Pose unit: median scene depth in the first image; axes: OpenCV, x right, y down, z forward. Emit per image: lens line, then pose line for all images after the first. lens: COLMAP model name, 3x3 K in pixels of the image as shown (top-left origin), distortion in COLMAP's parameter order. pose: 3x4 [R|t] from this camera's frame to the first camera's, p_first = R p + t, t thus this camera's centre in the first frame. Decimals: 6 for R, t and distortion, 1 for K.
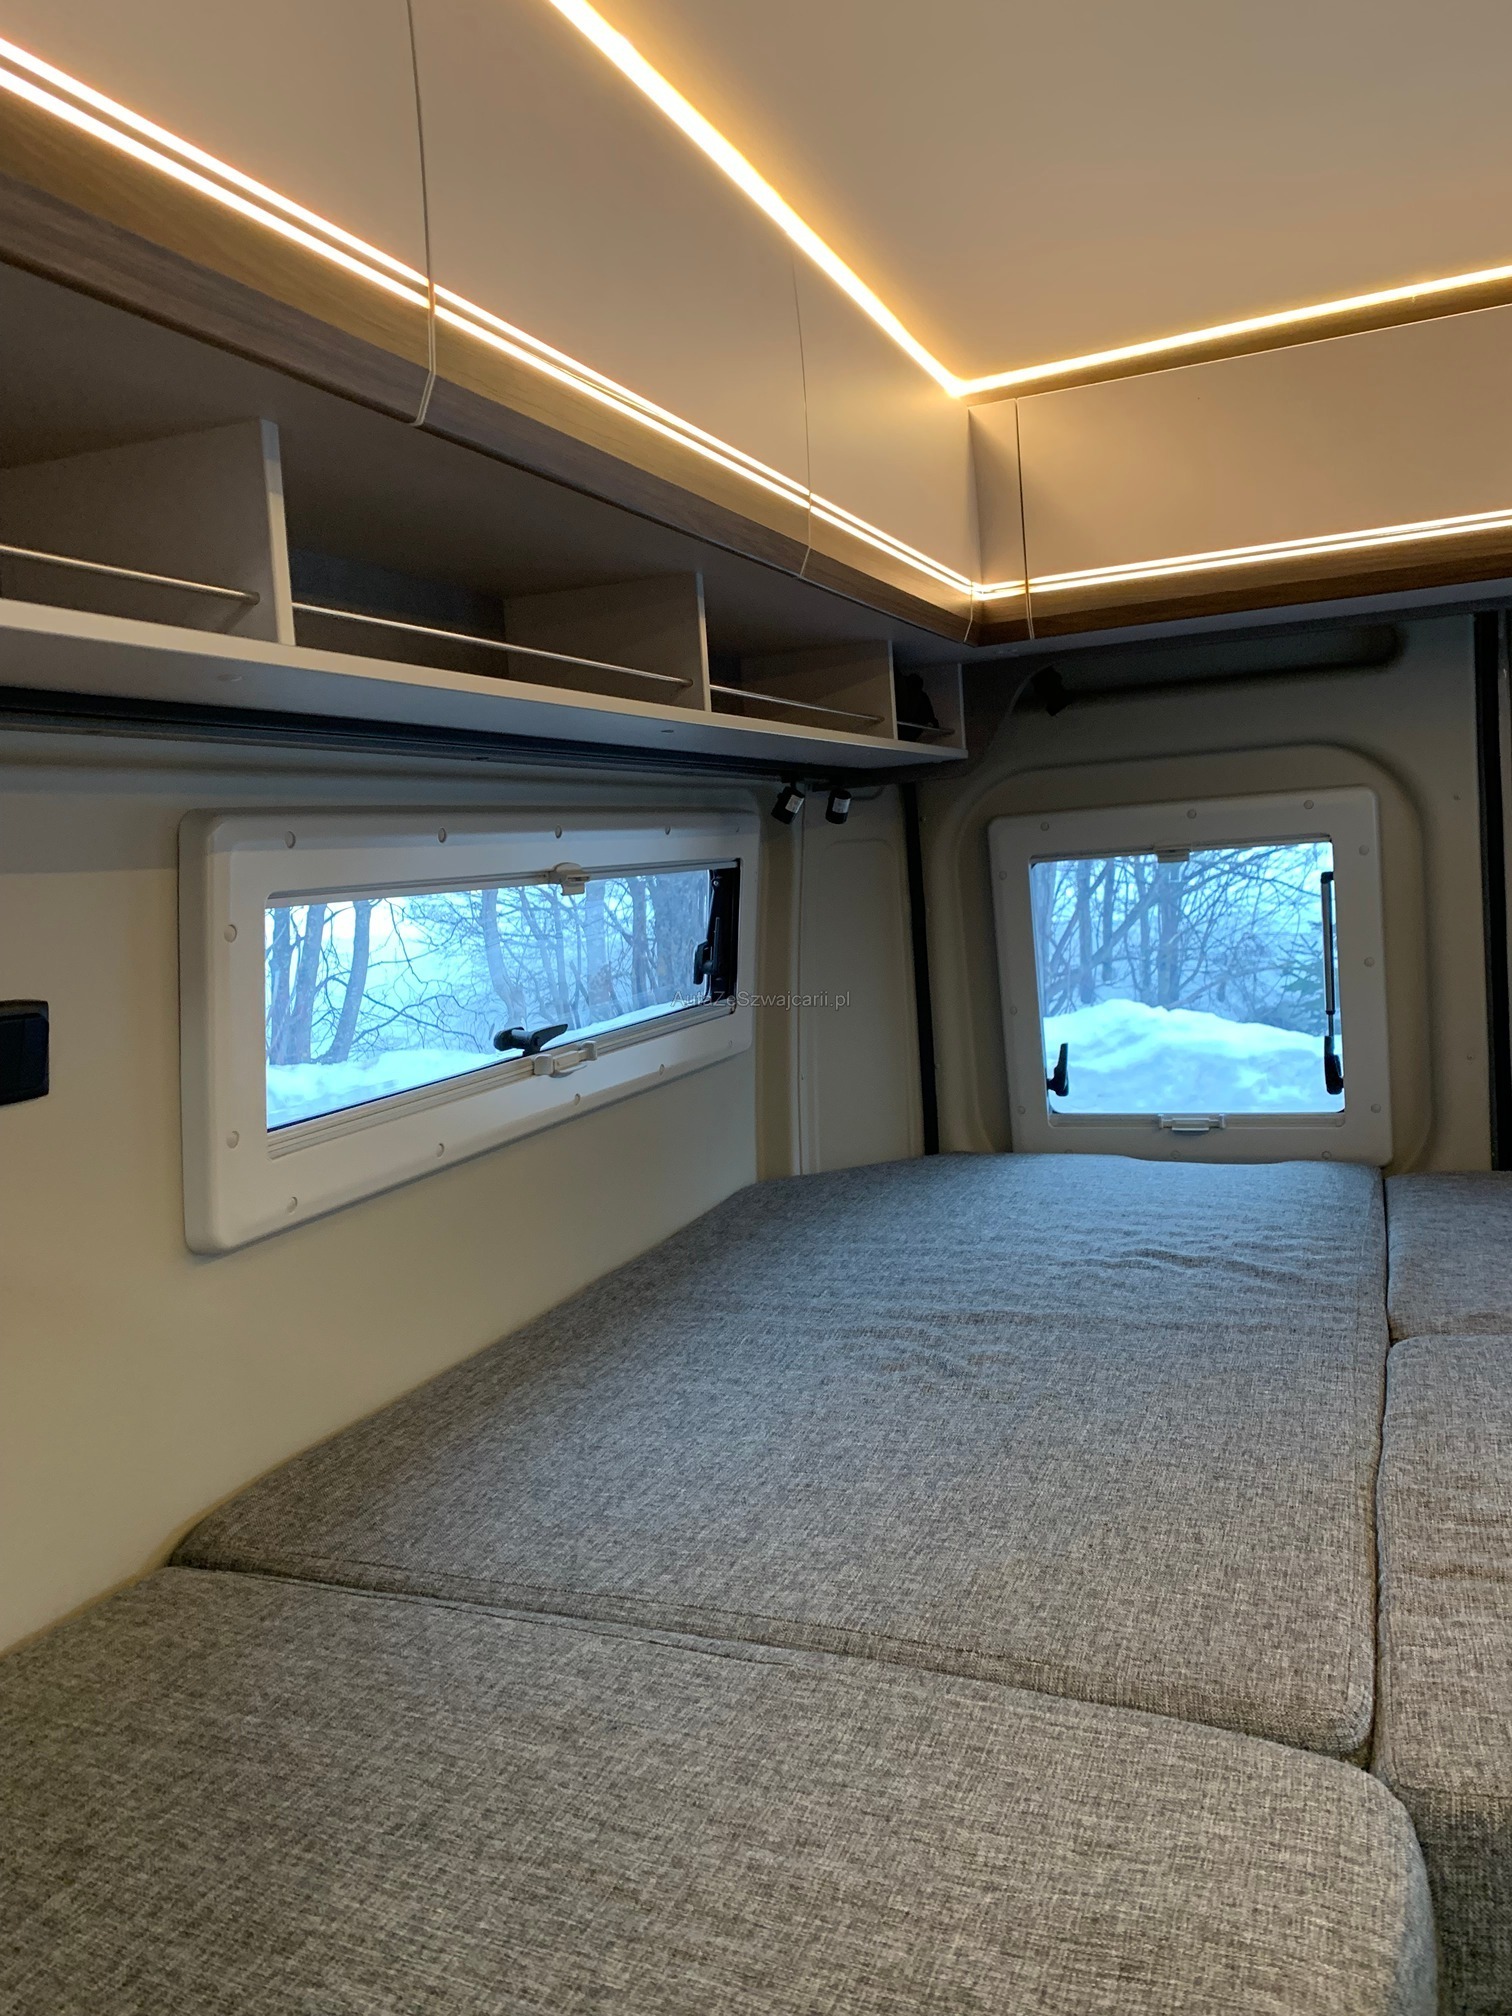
lens RADIAL K [[1507.2, 0, 753.3], [0, 1507.2, 934.8], [0, 0, 1]] dist [0.001064, -0.009871]
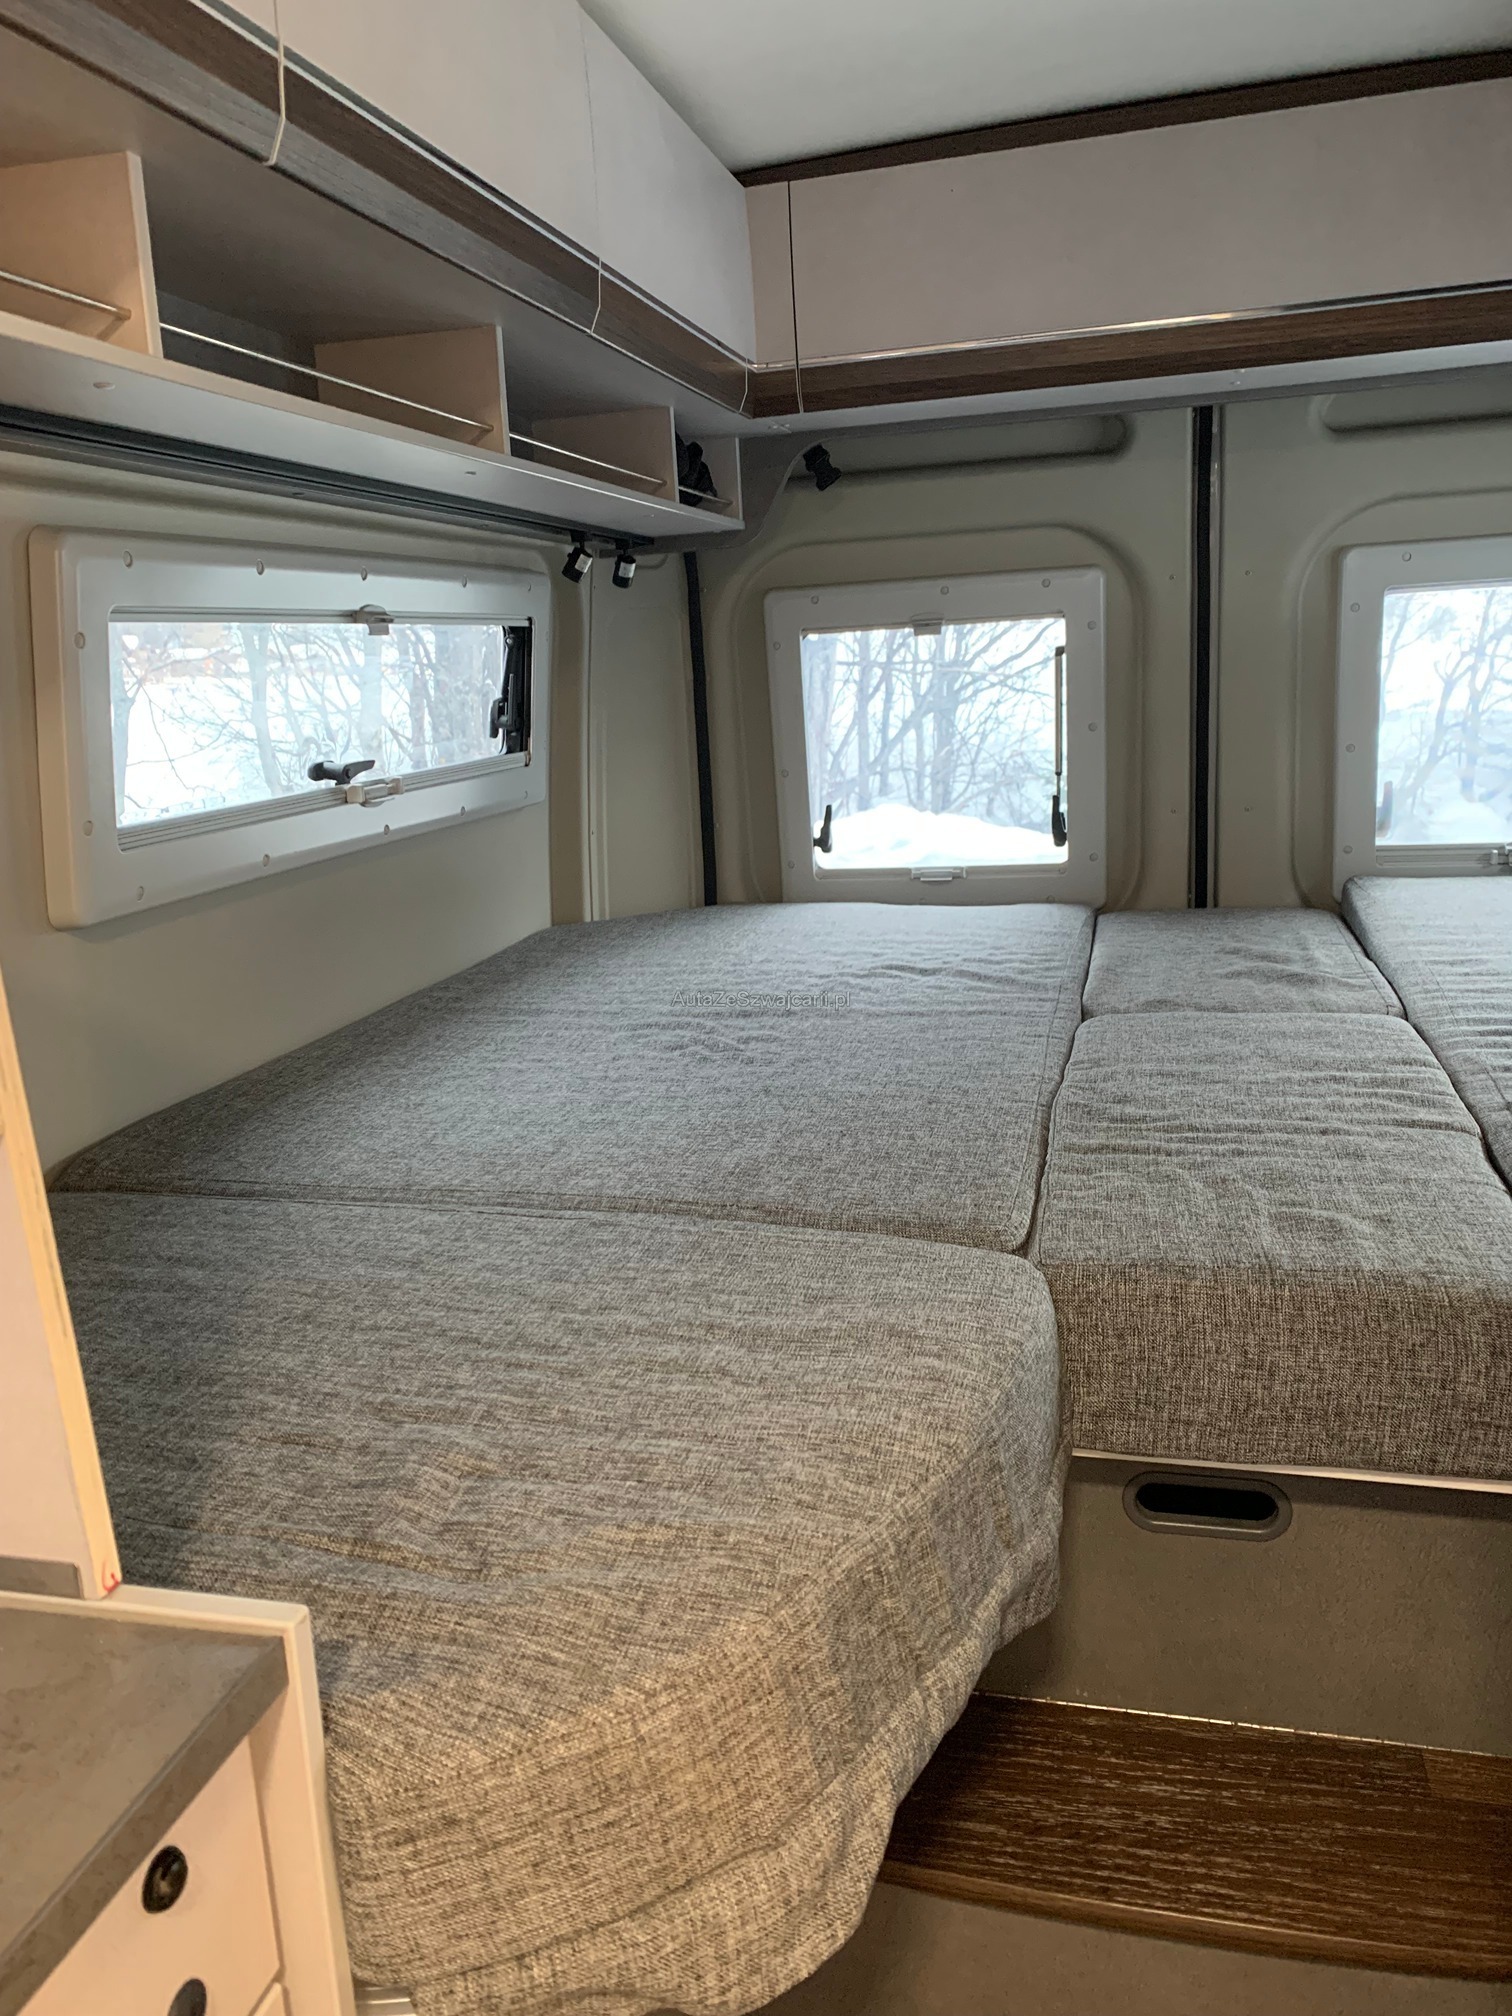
lens RADIAL K [[1520.3, 0, 766.2], [0, 1520.3, 976.8], [0, 0, 1]] dist [0.096531, -0.258366]
pose [[0.988694, -0.011923, 0.149476, -0.013884], [-0.008909, 0.990402, 0.137927, 0.071355], [-0.149685, -0.137699, 0.979098, -0.176604]]
